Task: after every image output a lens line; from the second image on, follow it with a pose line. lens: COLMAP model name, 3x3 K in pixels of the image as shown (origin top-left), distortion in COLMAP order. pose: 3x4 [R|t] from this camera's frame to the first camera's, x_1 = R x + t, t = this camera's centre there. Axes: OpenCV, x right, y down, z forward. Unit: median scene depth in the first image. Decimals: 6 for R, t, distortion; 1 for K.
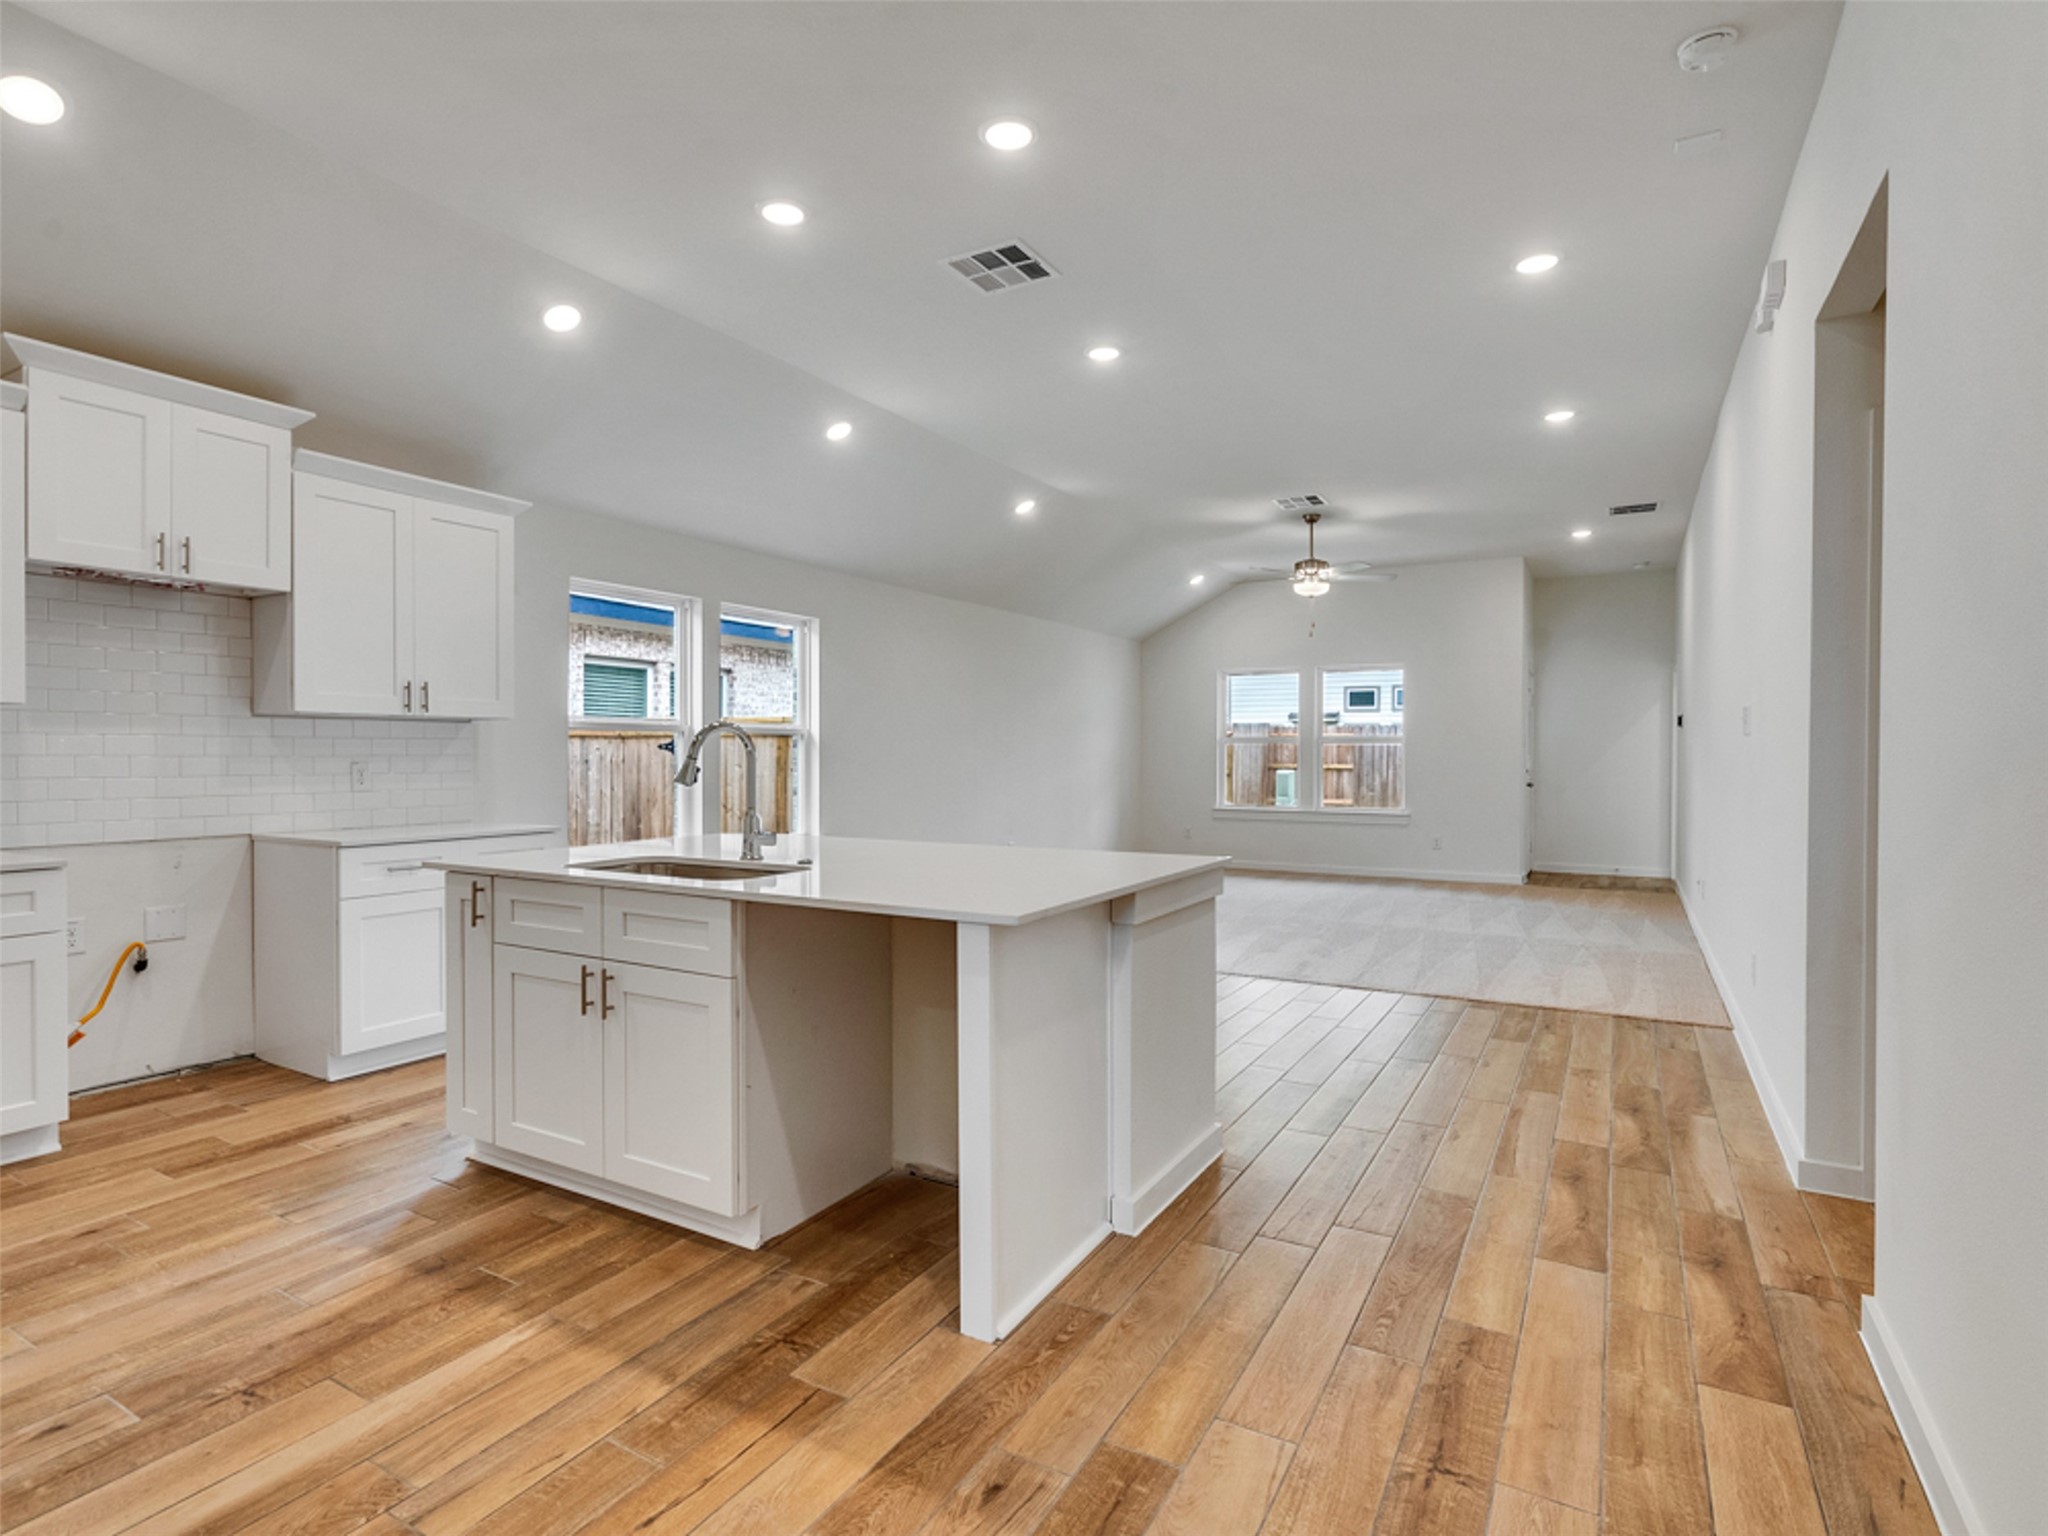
lens RADIAL K [[1046.2, 0, 1006.7], [0, 1046.2, 764.6], [0, 0, 1]] dist [-0.006474, 0.003105]
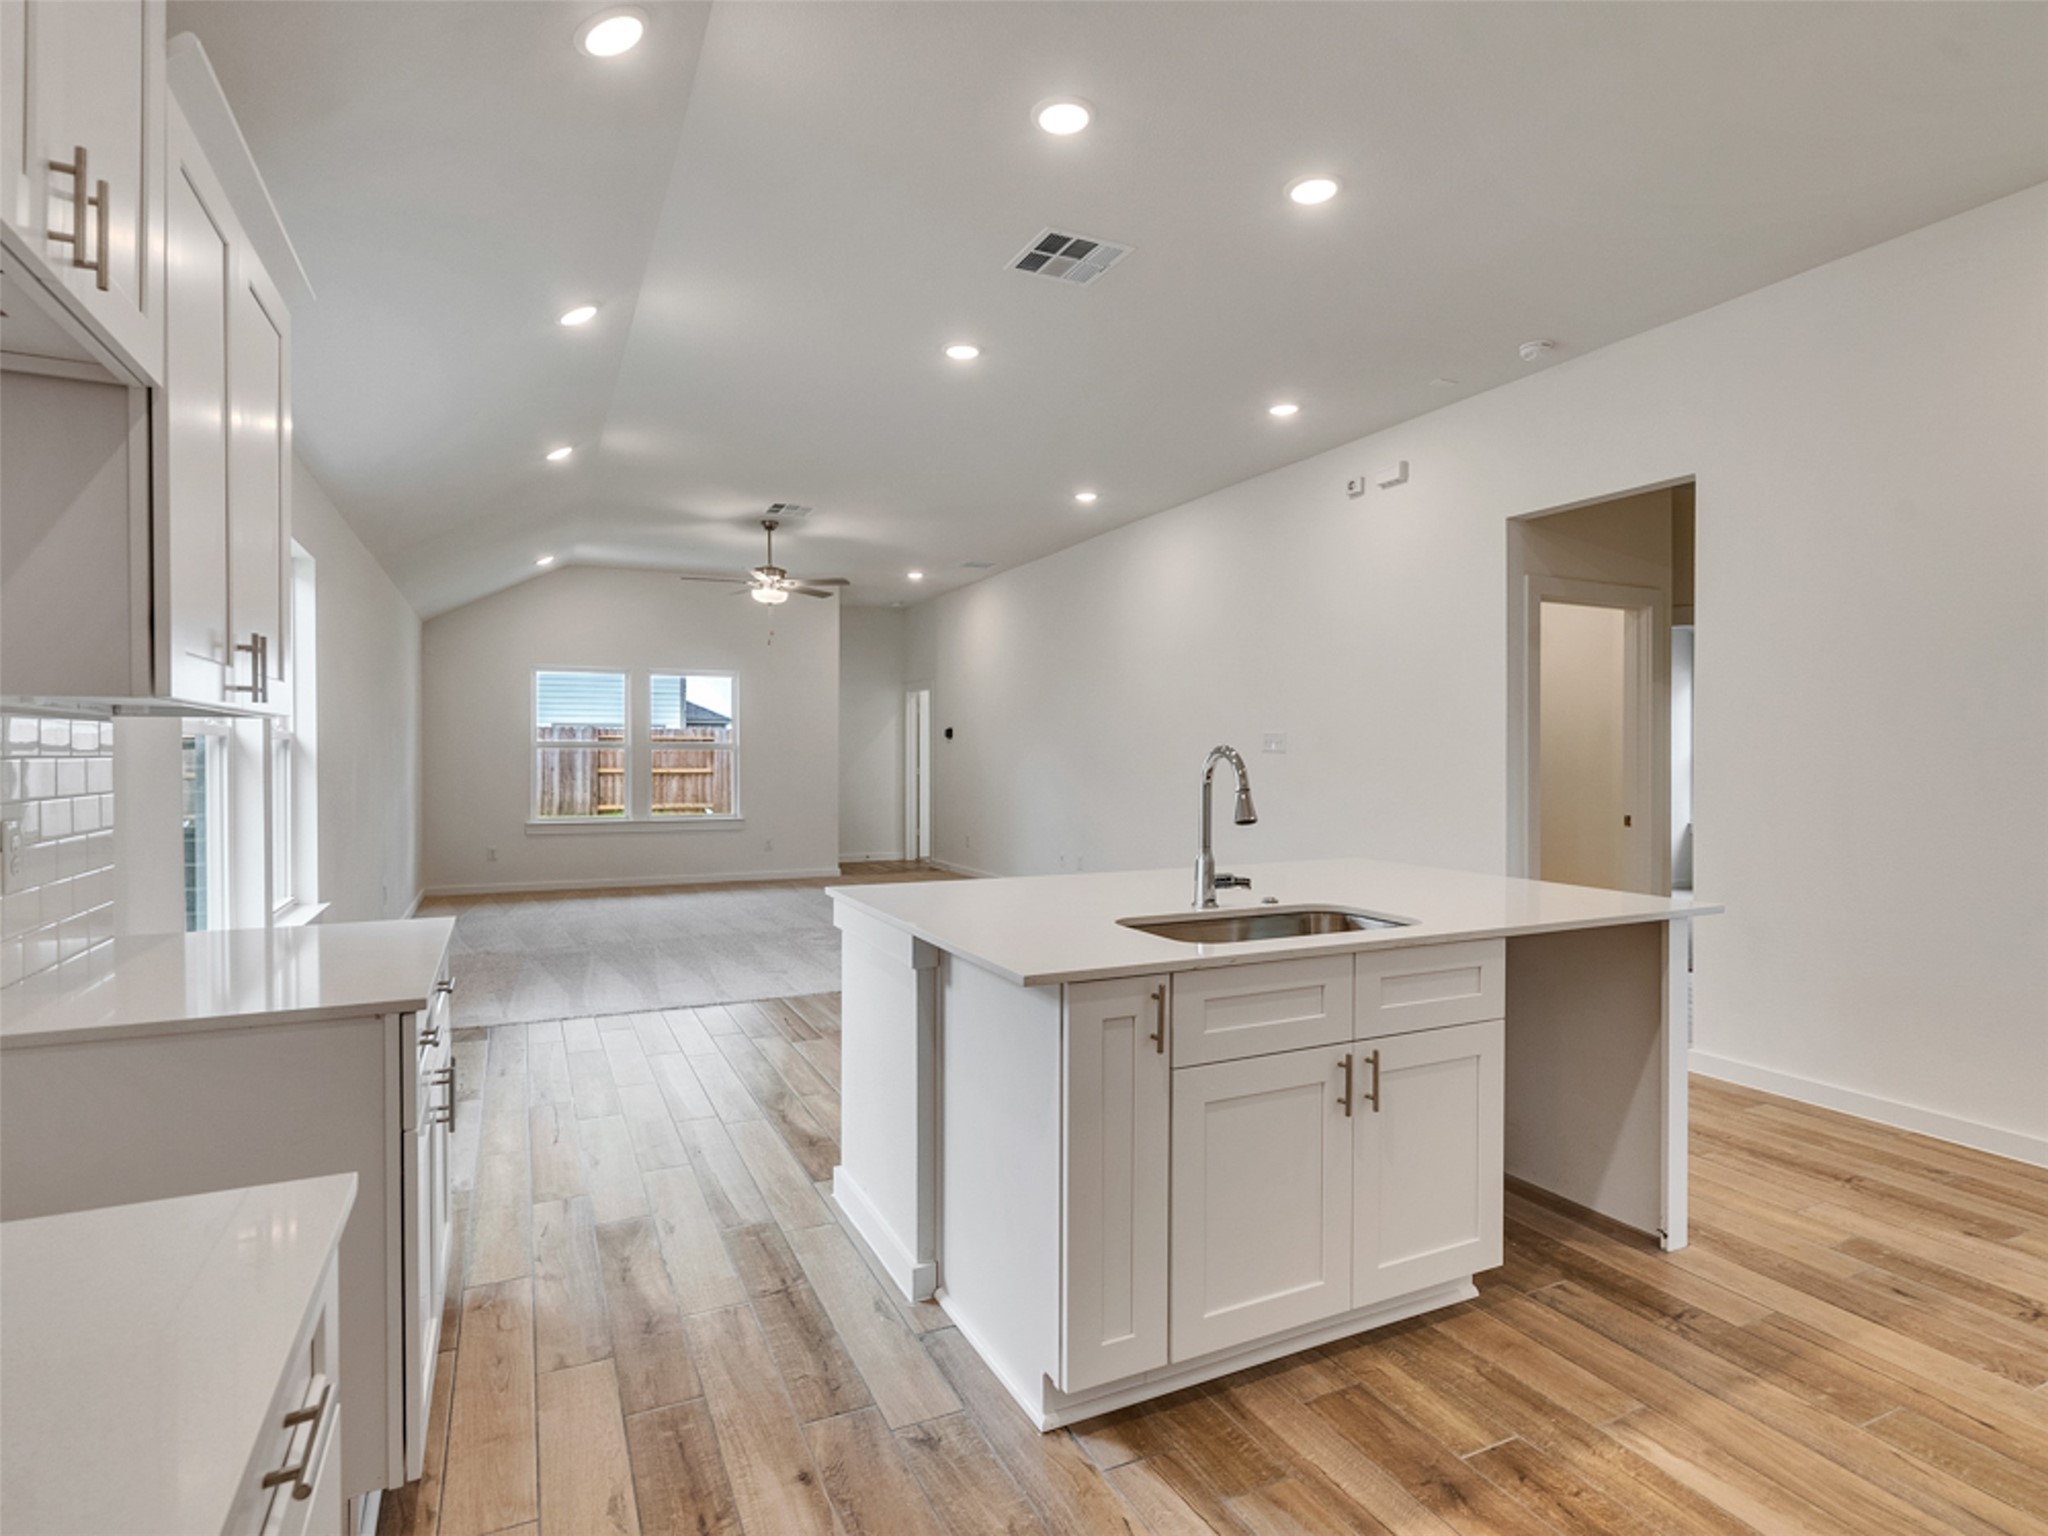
lens RADIAL K [[1046.2, 0, 1004.3], [0, 1046.2, 766.9], [0, 0, 1]] dist [-0.006474, 0.003105]
pose [[0.568602, -0.012065, 0.822524, -1.026190], [0.009155, 0.999923, 0.008338, -0.031770], [-0.822562, 0.002789, 0.568669, 0.645645]]
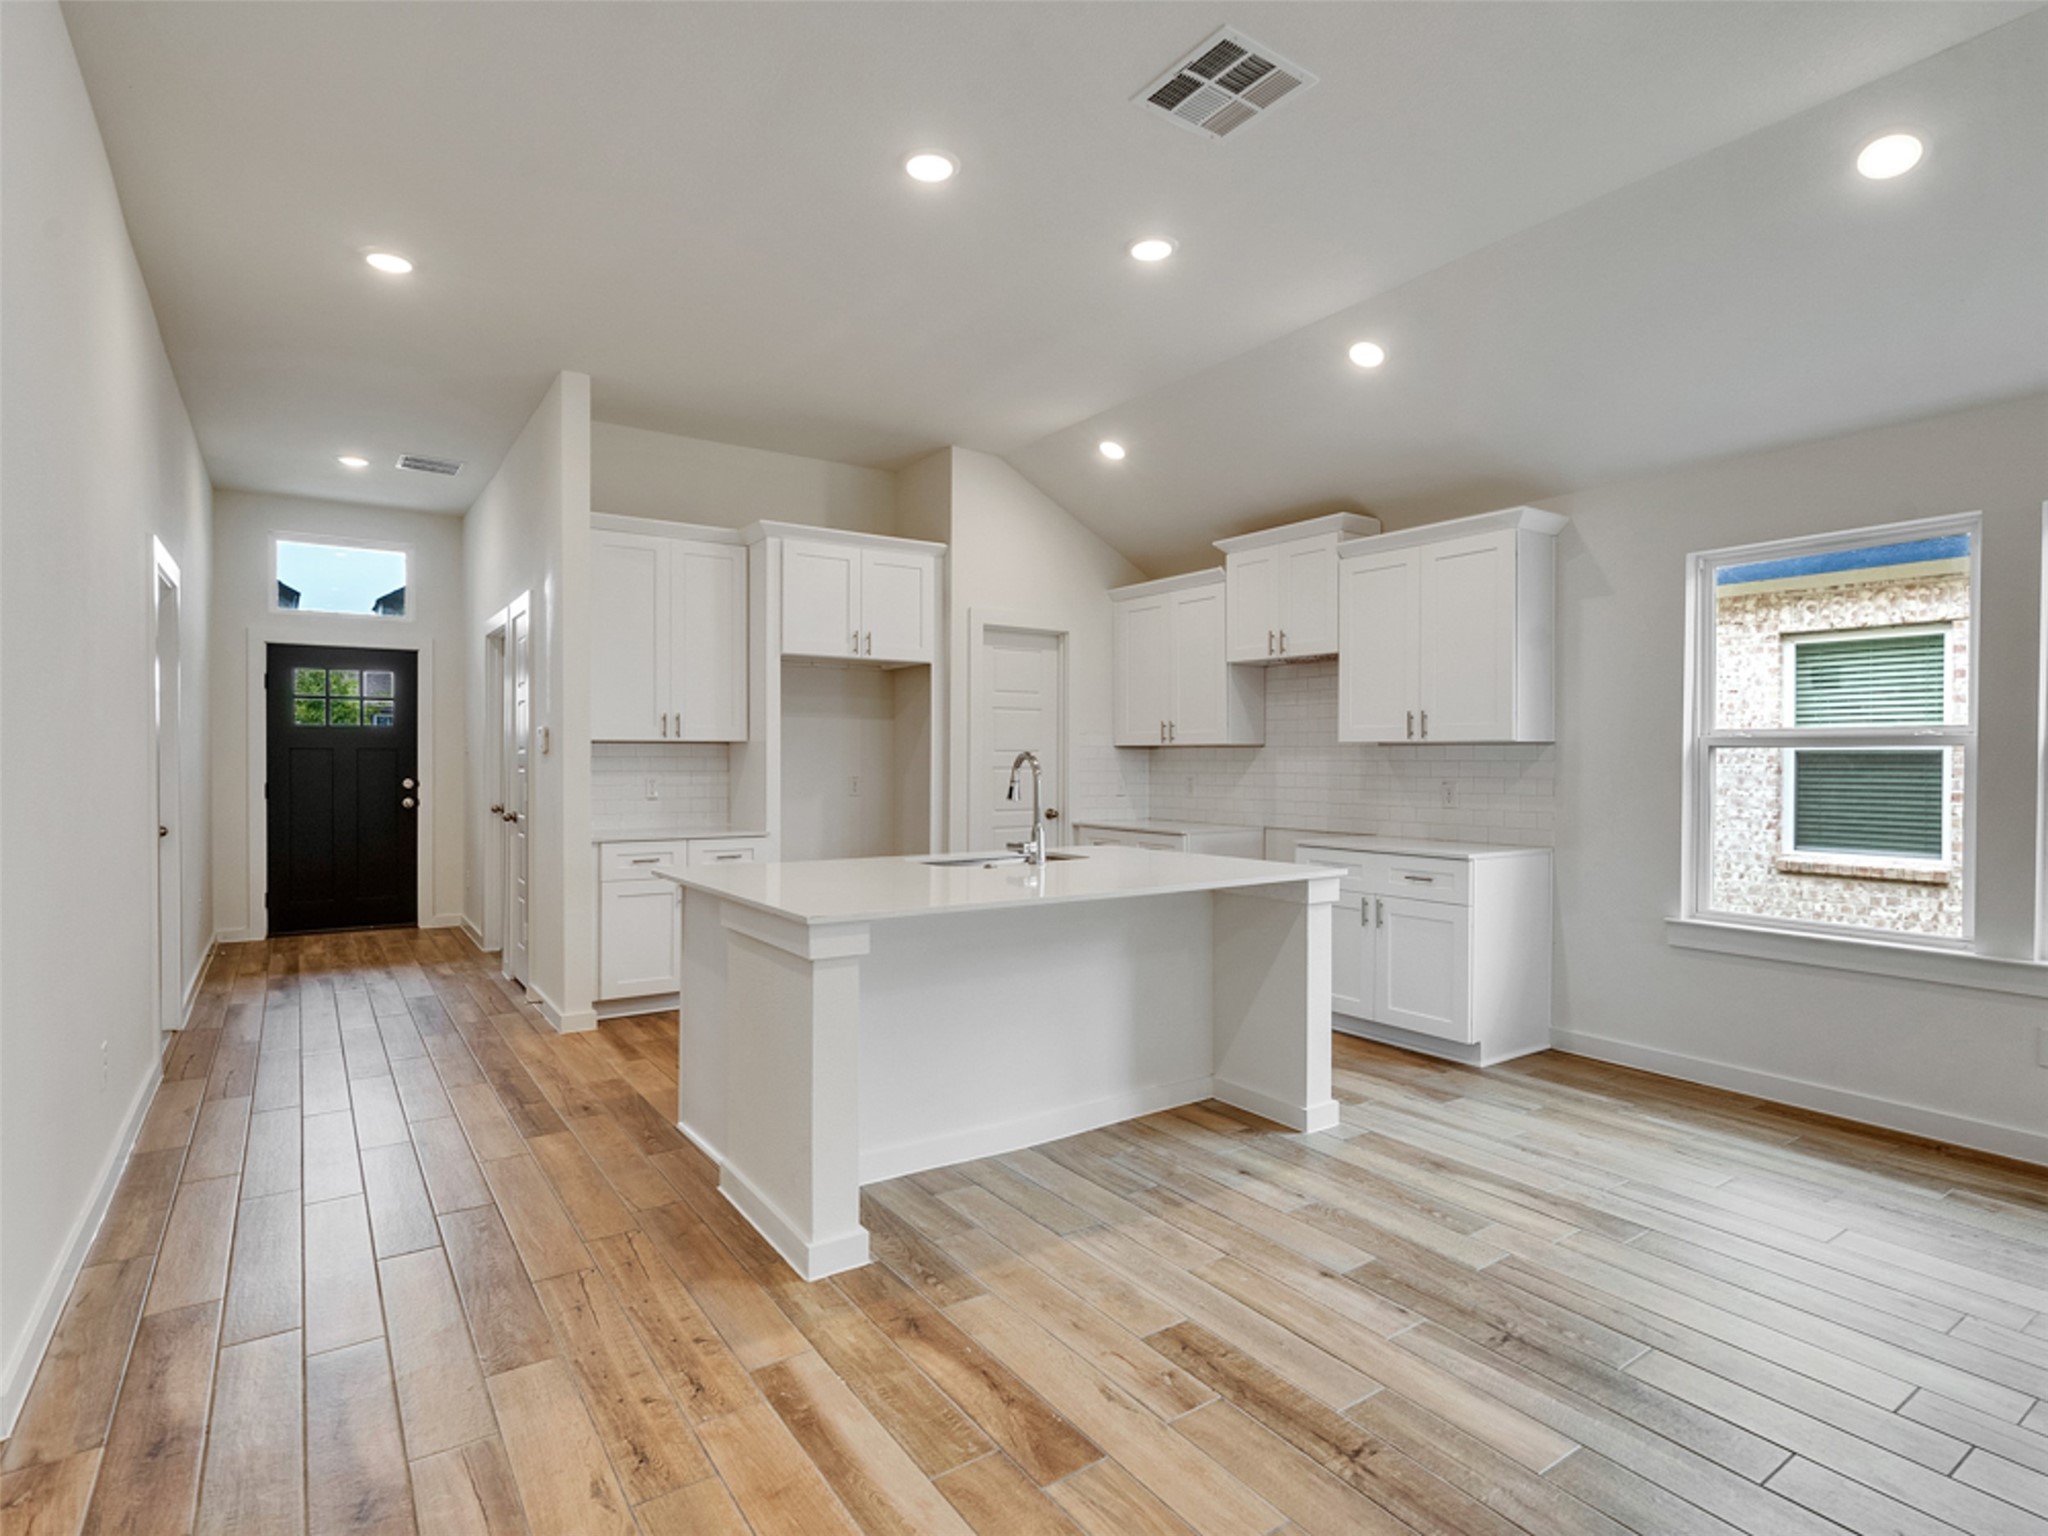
lens RADIAL K [[1046.2, 0, 1006.2], [0, 1046.2, 764.7], [0, 0, 1]] dist [-0.006474, 0.003105]
pose [[-0.429230, 0.001732, -0.903193, 0.864609], [-0.013863, 0.999868, 0.008506, -0.034696], [0.903089, 0.016172, -0.429149, 1.477064]]
